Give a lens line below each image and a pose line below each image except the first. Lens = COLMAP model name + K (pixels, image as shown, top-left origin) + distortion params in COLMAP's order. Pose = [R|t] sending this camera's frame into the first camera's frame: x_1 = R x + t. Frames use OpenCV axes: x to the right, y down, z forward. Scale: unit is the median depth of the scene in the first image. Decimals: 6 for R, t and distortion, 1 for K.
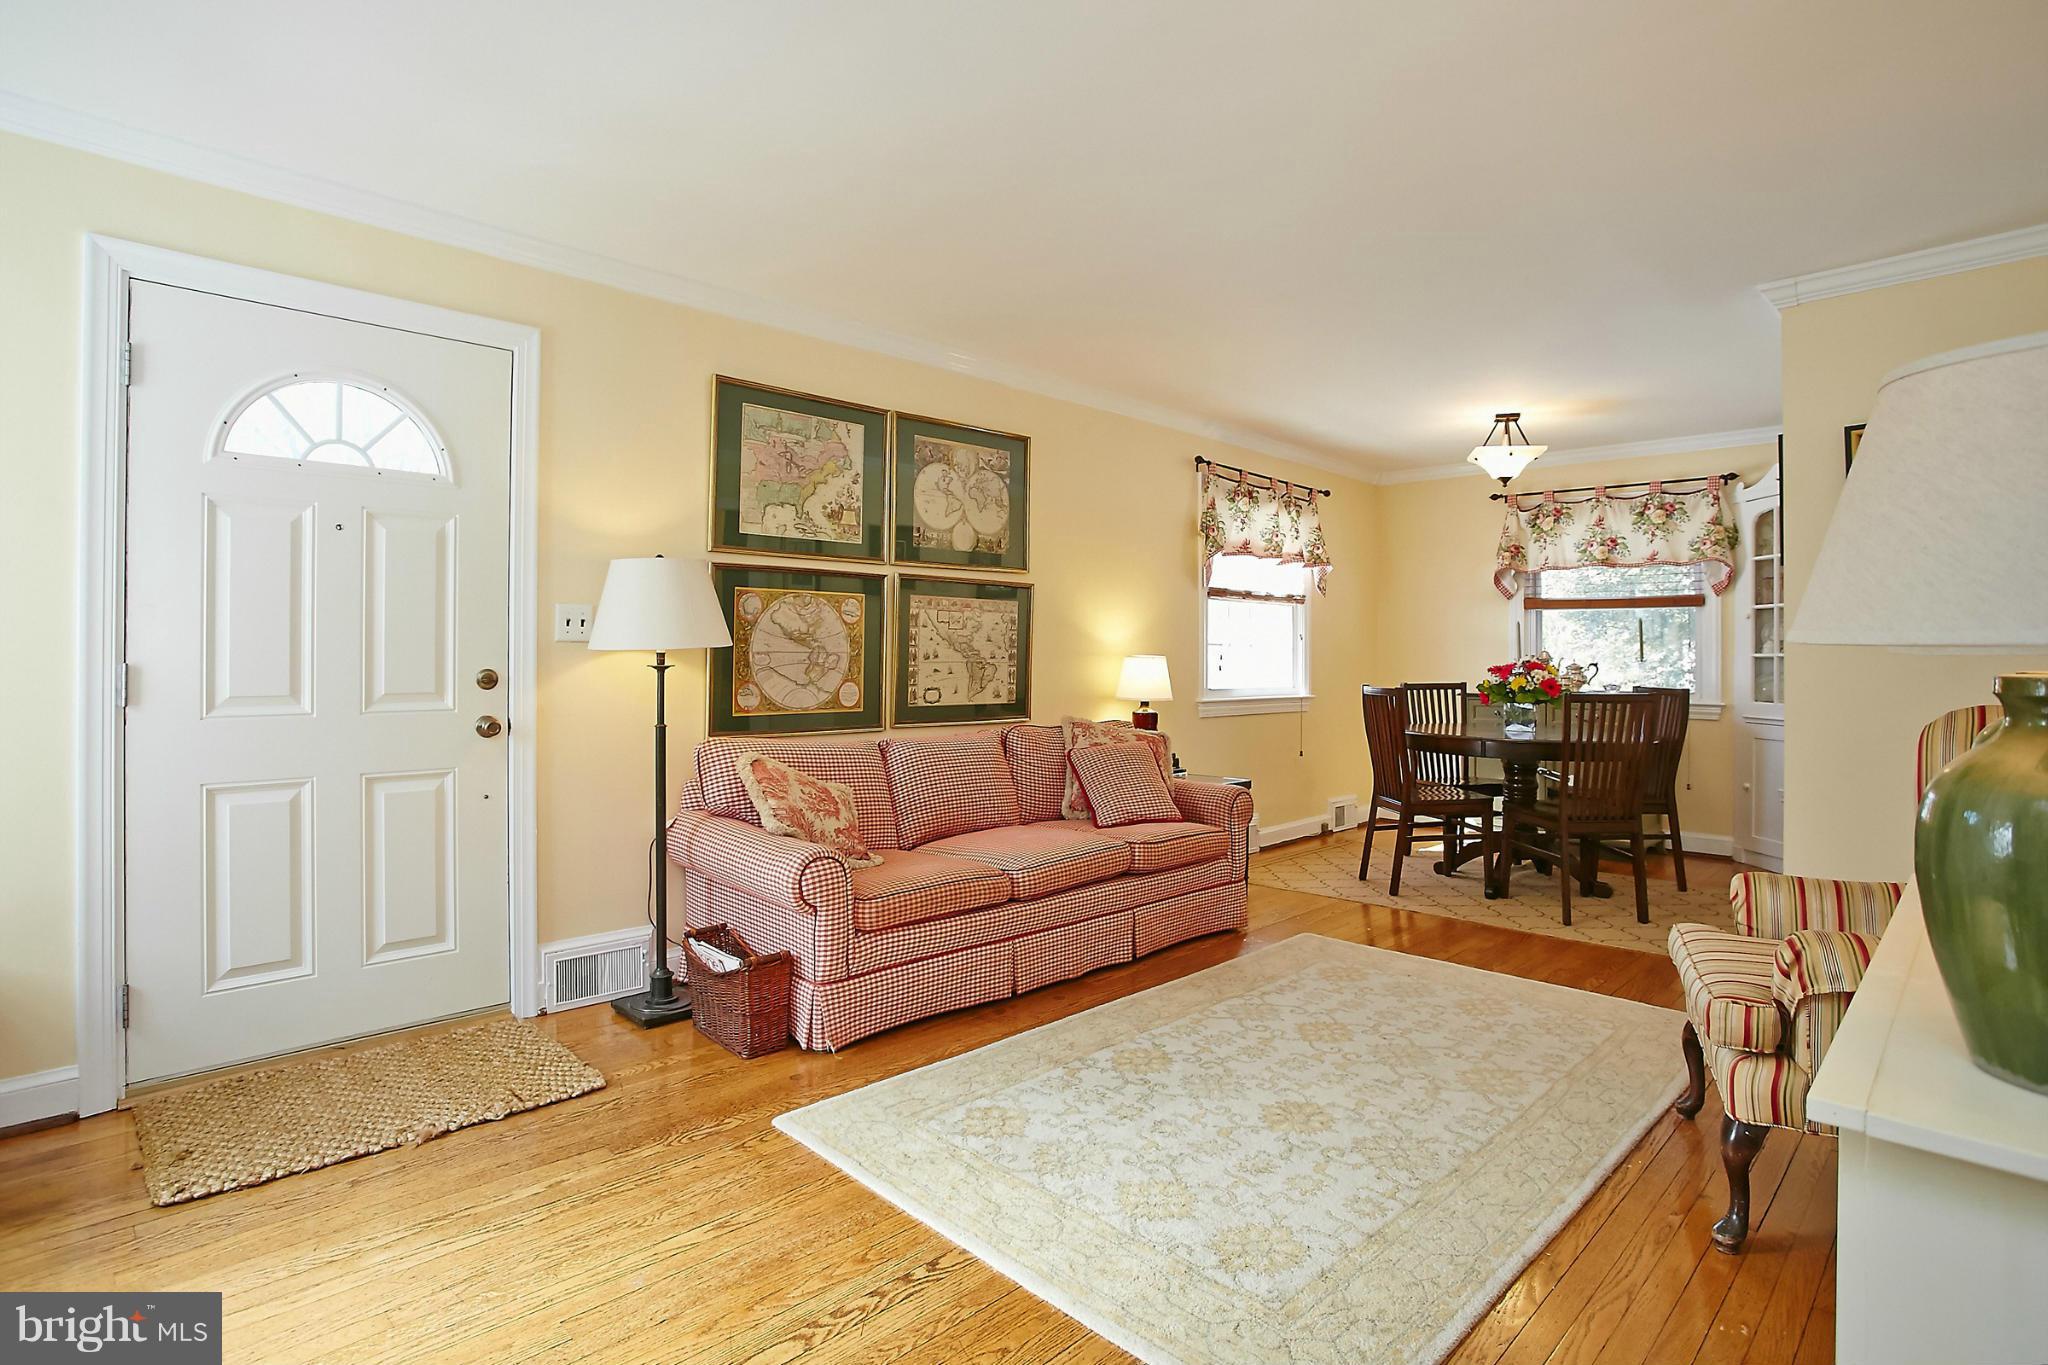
lens RADIAL K [[1054.6, 0, 1014.8], [0, 1054.6, 647.5], [0, 0, 1]] dist [-0.083553, 0.044310]
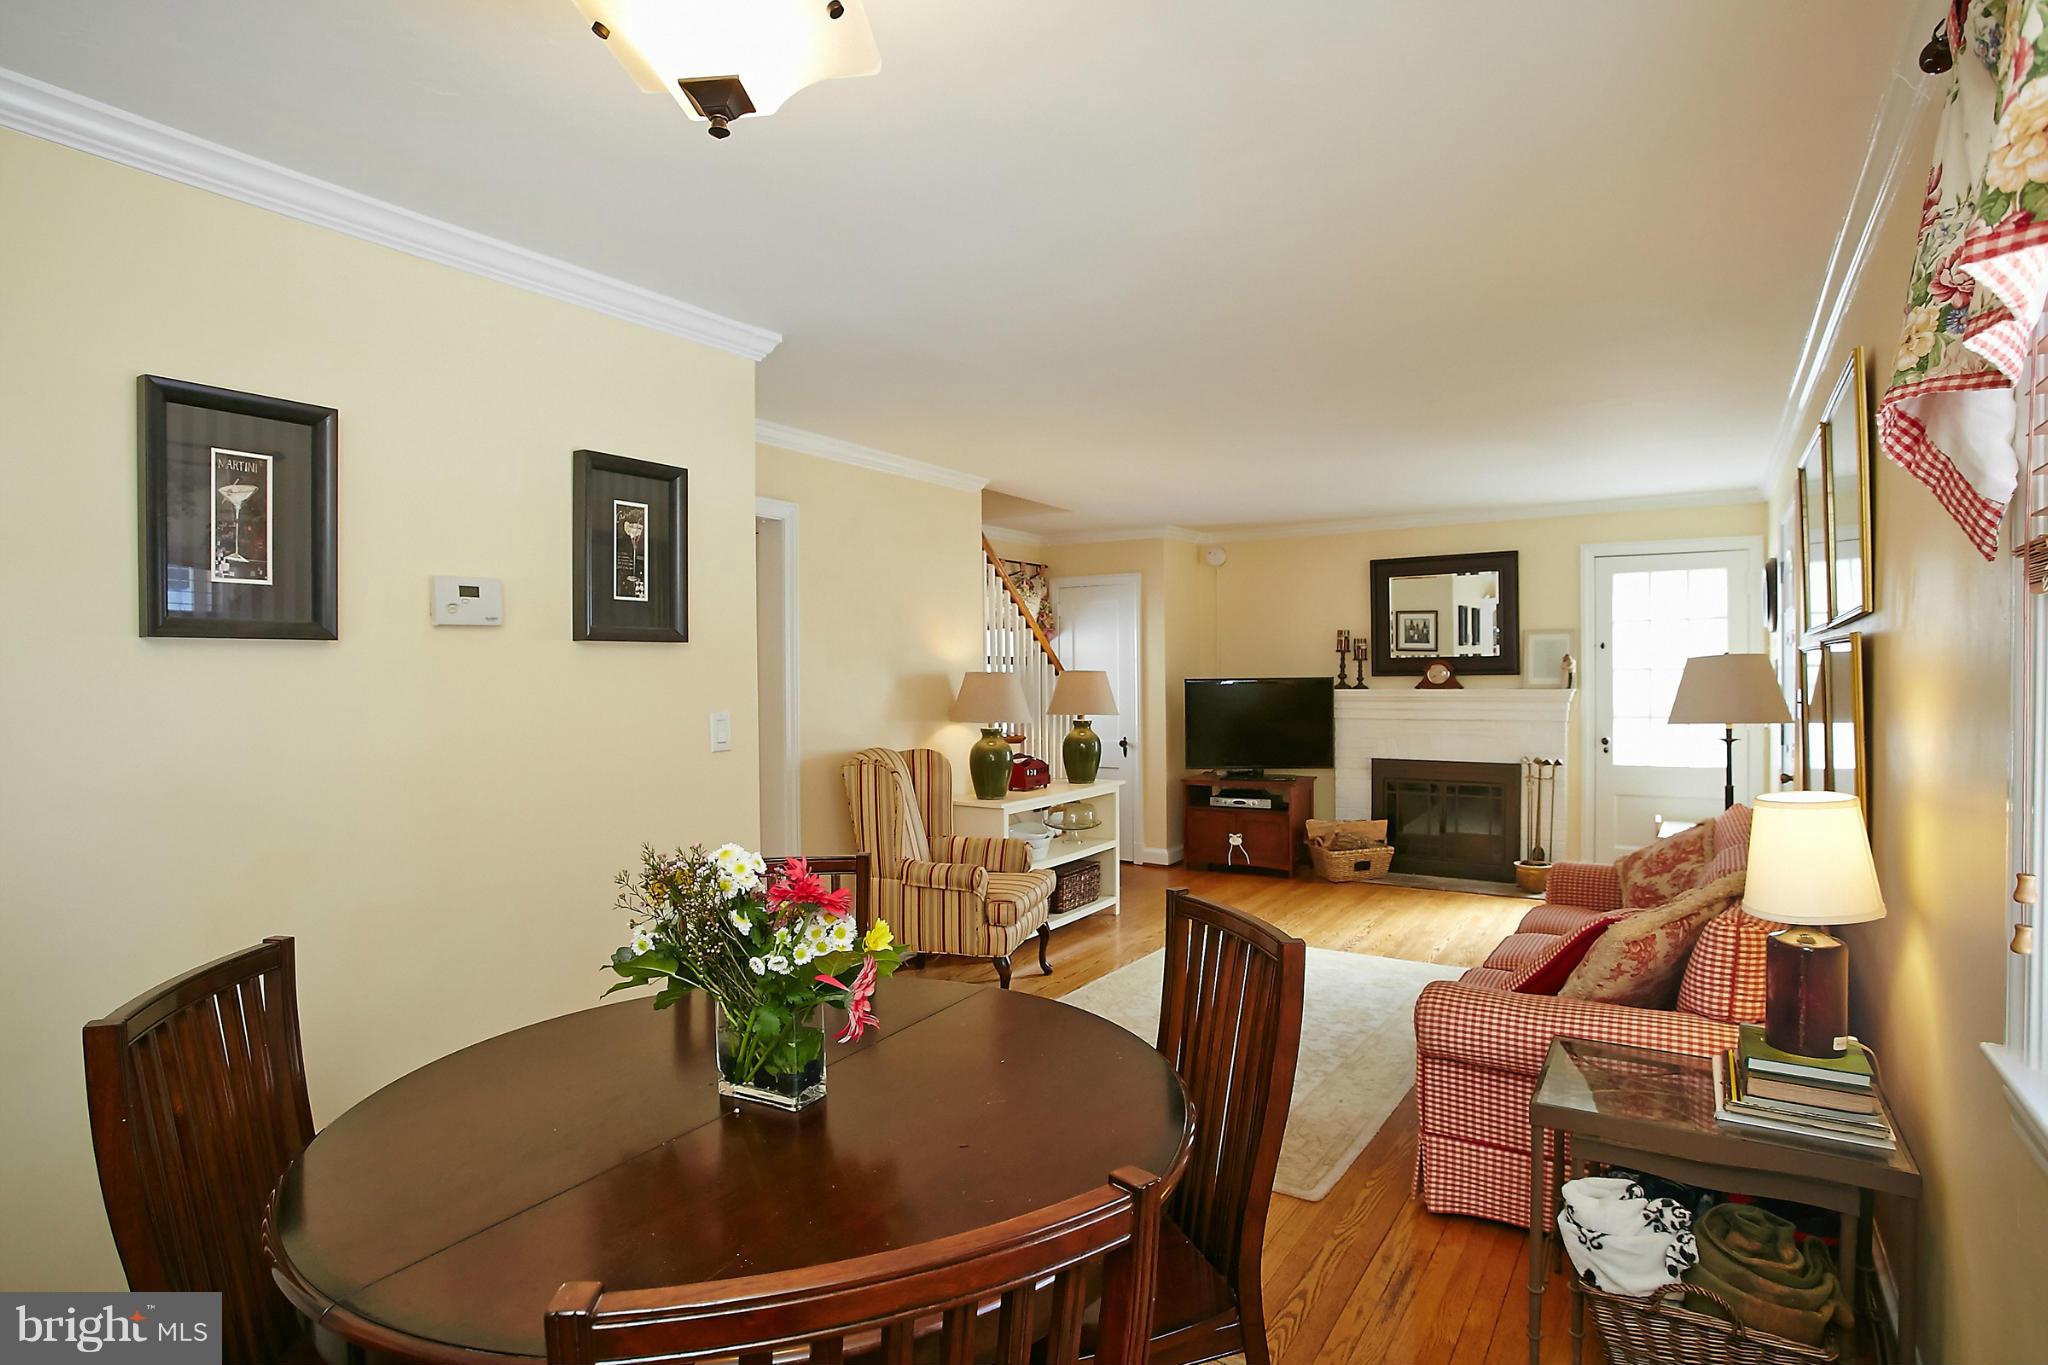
lens RADIAL K [[1031.0, 0, 1040.7], [0, 1031.0, 651.7], [0, 0, 1]] dist [-0.070855, 0.036189]
pose [[-0.977028, -0.001596, -0.213104, 0.451182], [0.005154, 0.999503, -0.031115, -0.033948], [0.213048, -0.031498, -0.976534, 1.233489]]
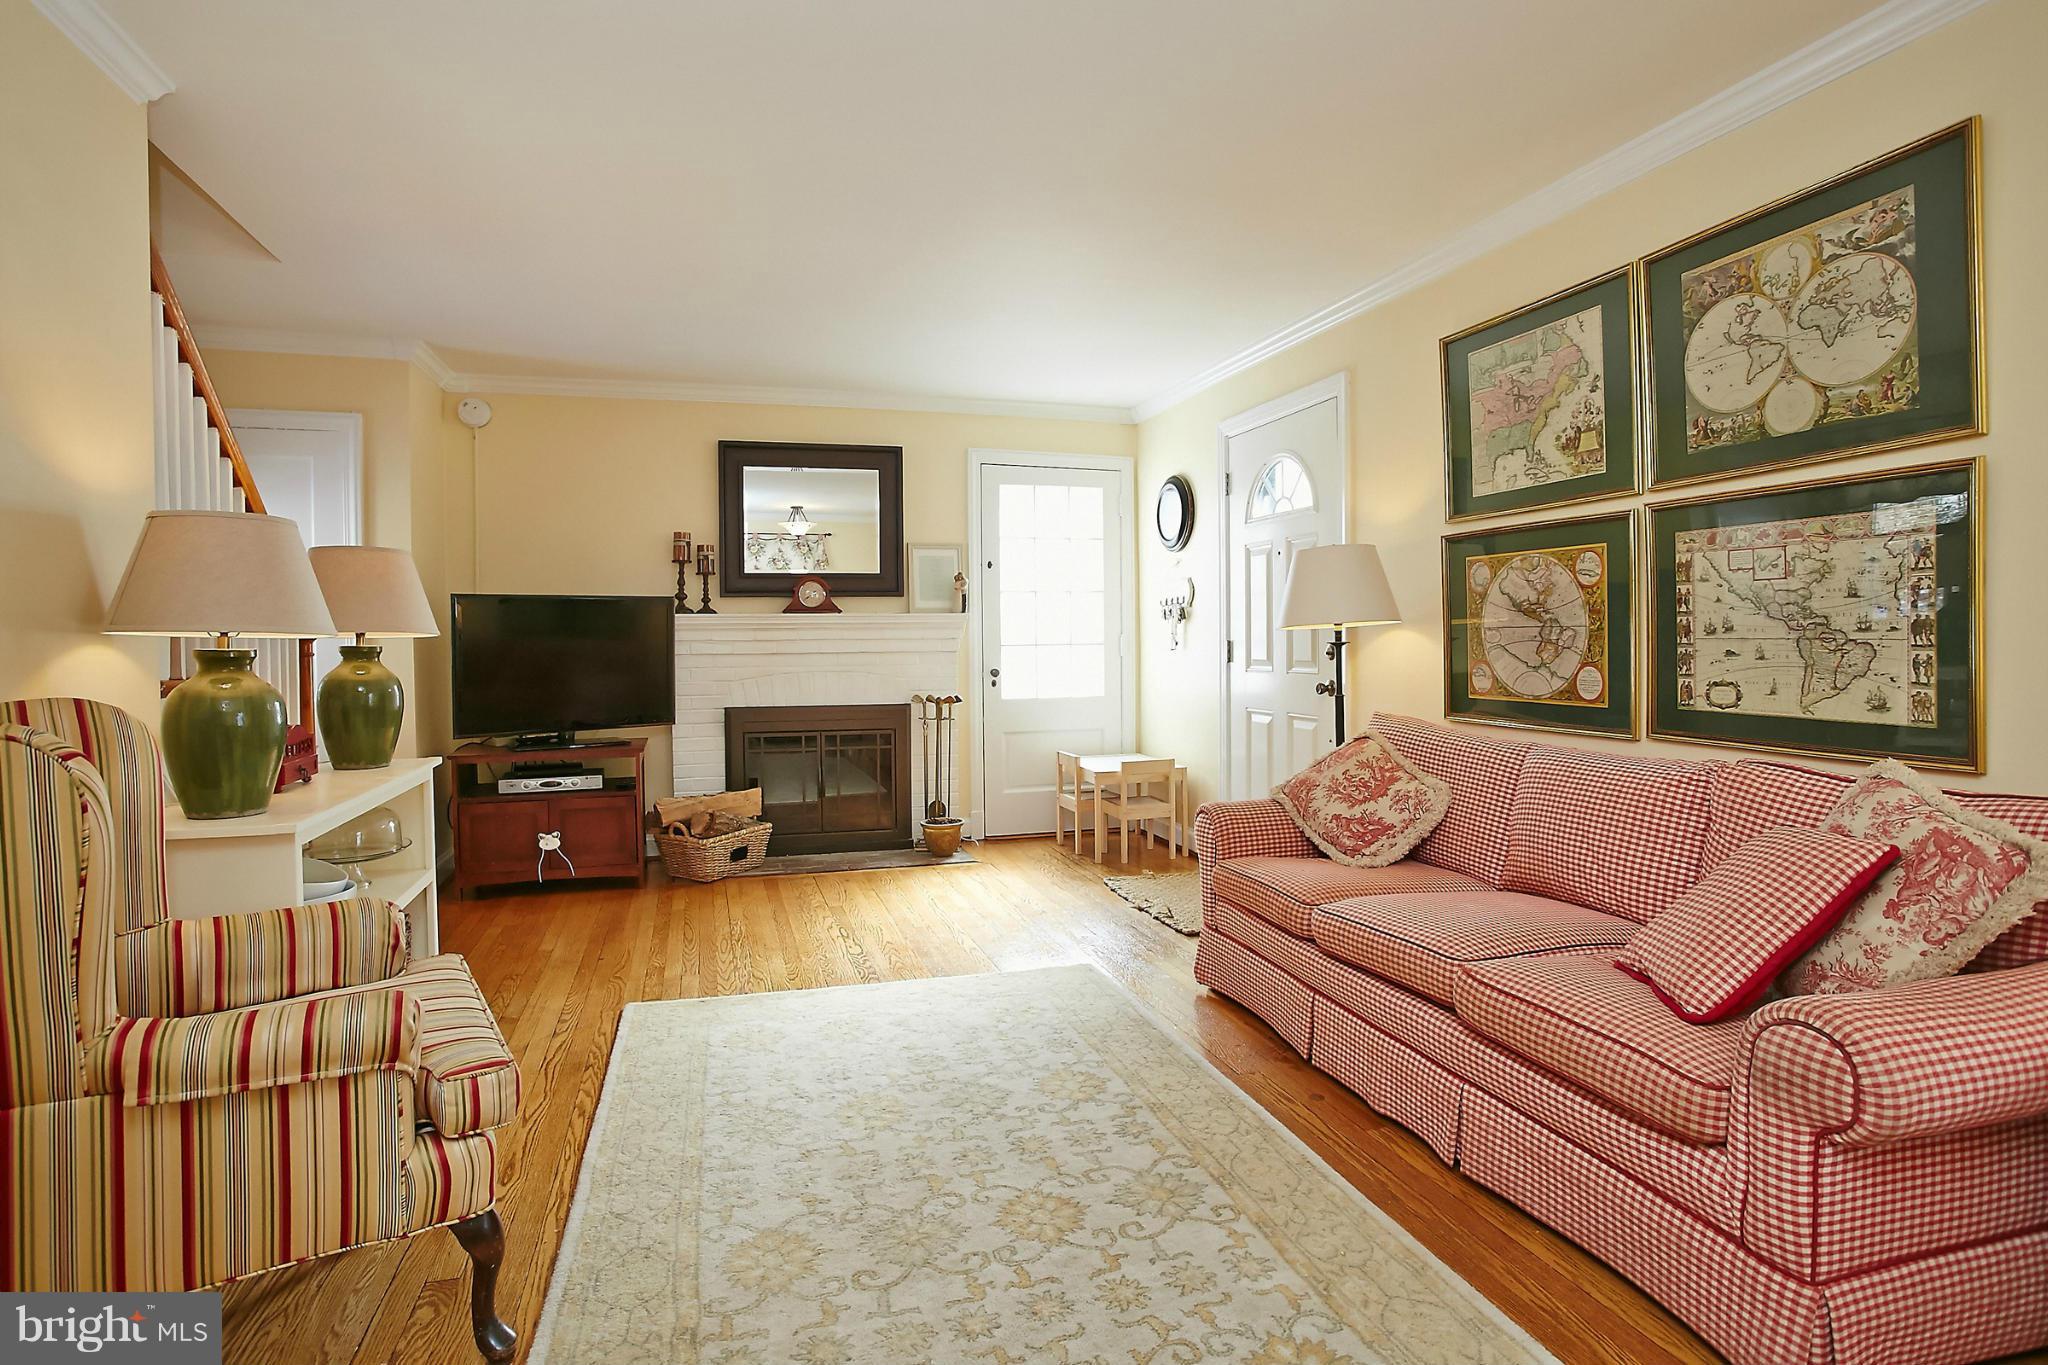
lens RADIAL K [[1054.6, 0, 1014.8], [0, 1054.6, 647.5], [0, 0, 1]] dist [-0.083553, 0.044310]
pose [[-0.473381, 0.006481, -0.880834, 0.500052], [0.013026, 0.999915, 0.000356, 0.010842], [0.880762, -0.011305, -0.473425, 0.745678]]
